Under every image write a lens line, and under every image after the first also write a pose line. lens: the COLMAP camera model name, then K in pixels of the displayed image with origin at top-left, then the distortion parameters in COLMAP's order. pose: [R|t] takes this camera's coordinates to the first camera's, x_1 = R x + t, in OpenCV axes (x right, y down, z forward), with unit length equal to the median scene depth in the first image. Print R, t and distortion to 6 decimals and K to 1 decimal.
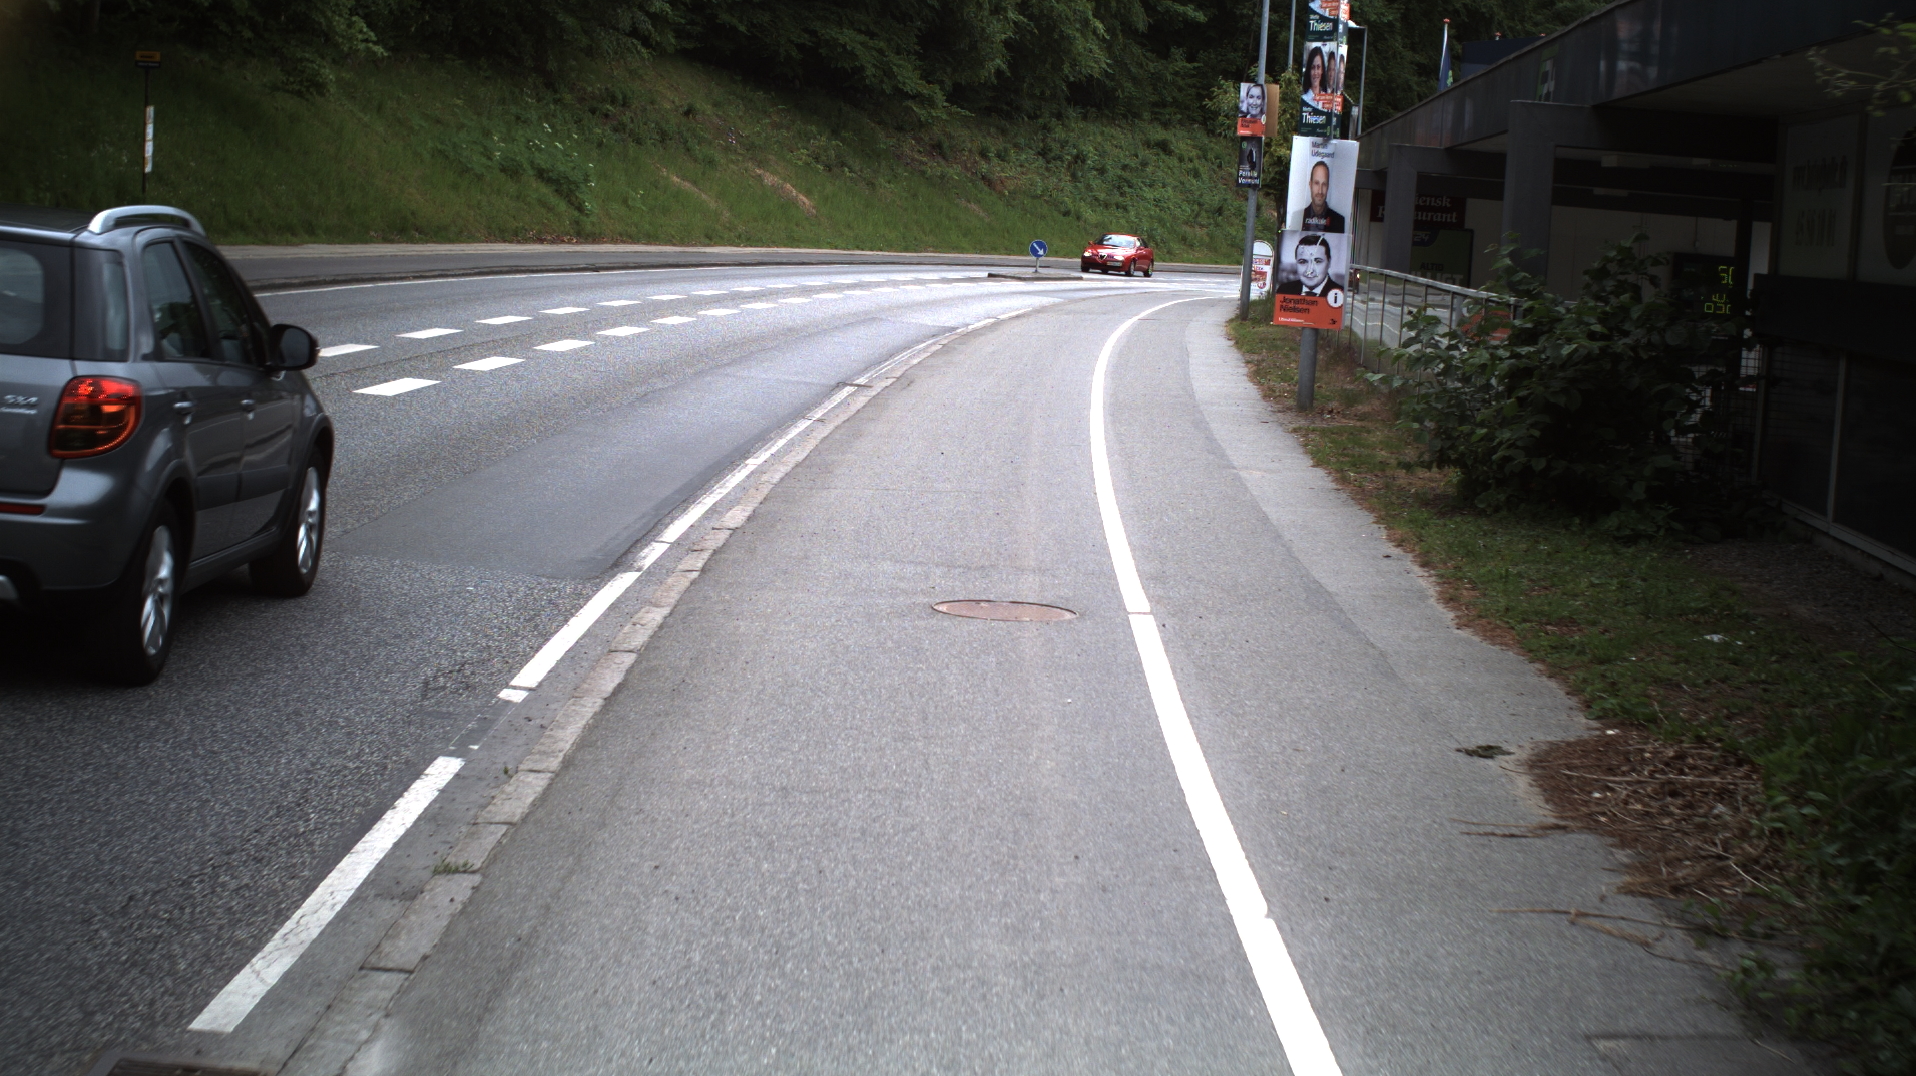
lens RADIAL K [[3474.9, 0, 958.0], [0, 3474.9, 538.0], [0, 0, 1]] dist [-0.293937, 0.513541]
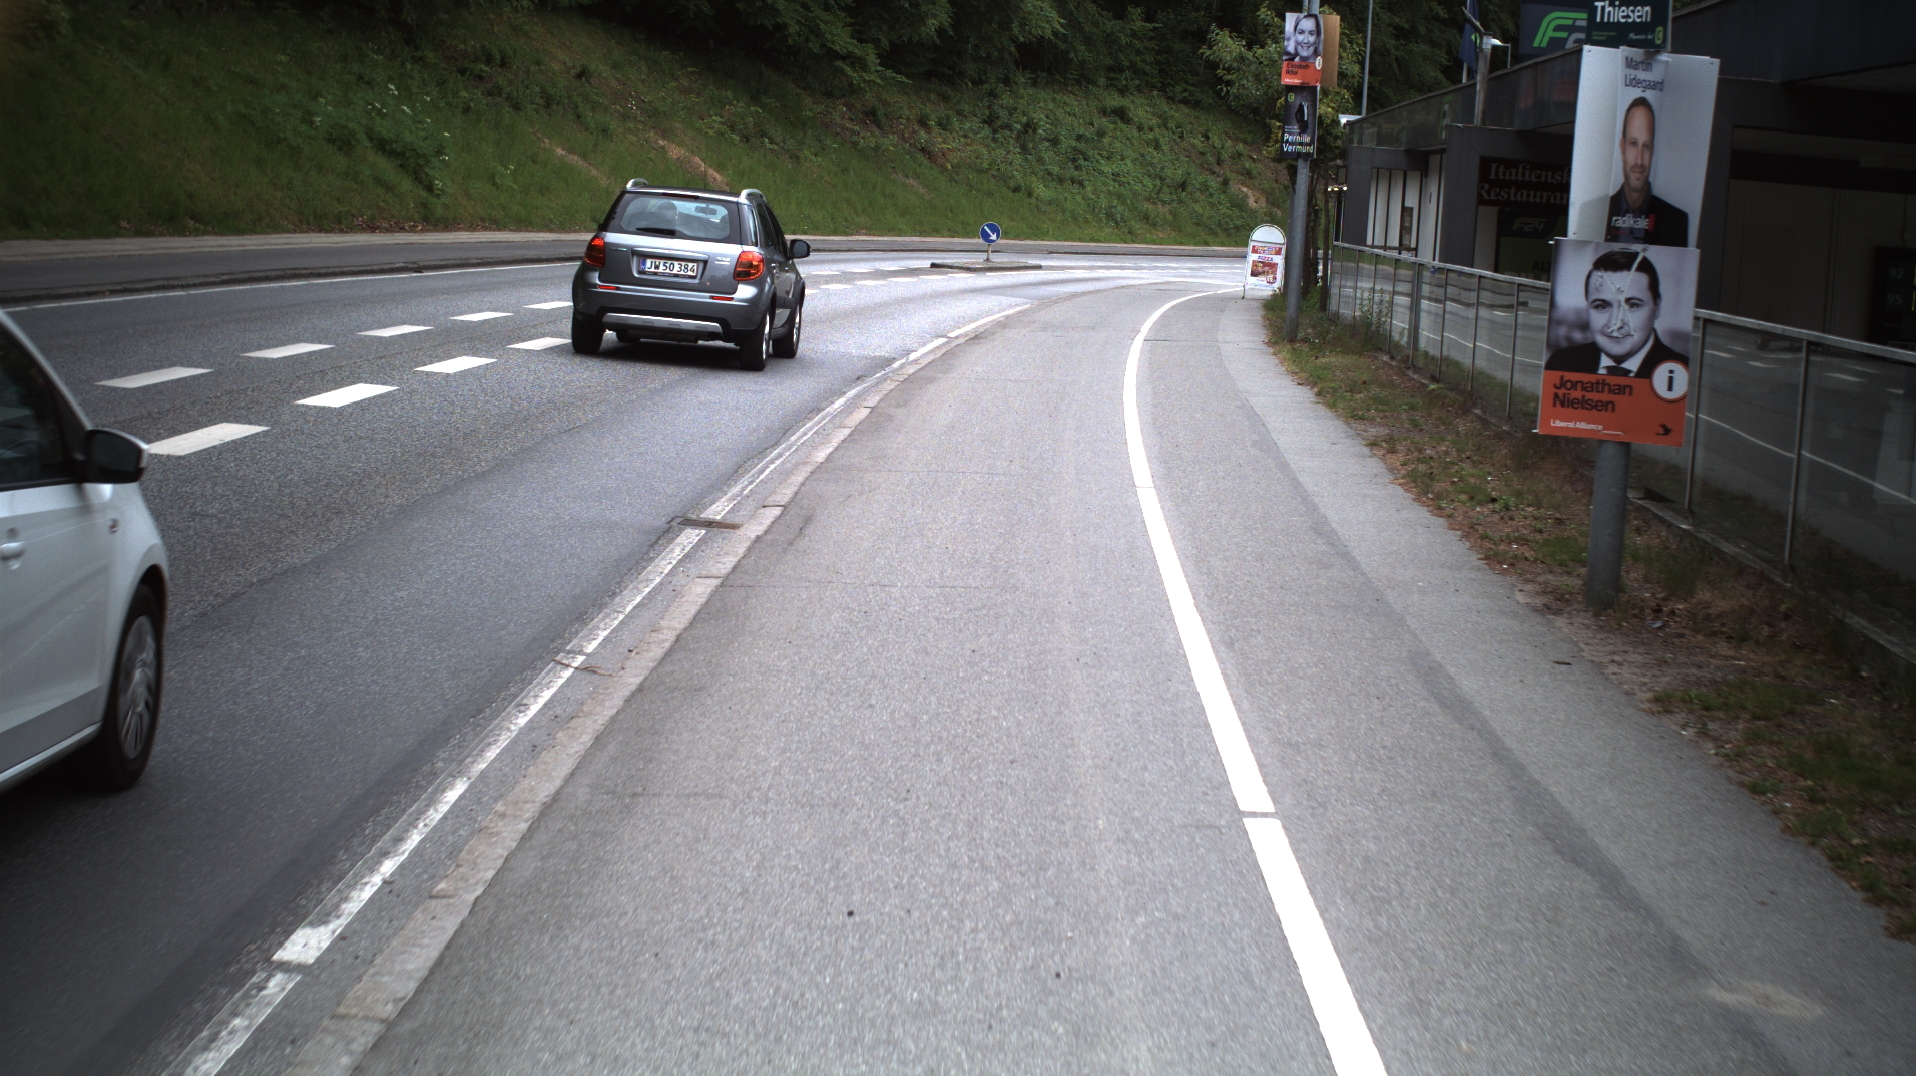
lens RADIAL K [[3474.9, 0, 958.0], [0, 3474.9, 538.0], [0, 0, 1]] dist [-0.293937, 0.513541]
pose [[0.999832, -0.004306, 0.017800, 0.000079], [0.004173, 0.999963, 0.007476, -0.018463], [-0.017832, -0.007401, 0.999814, 0.186905]]
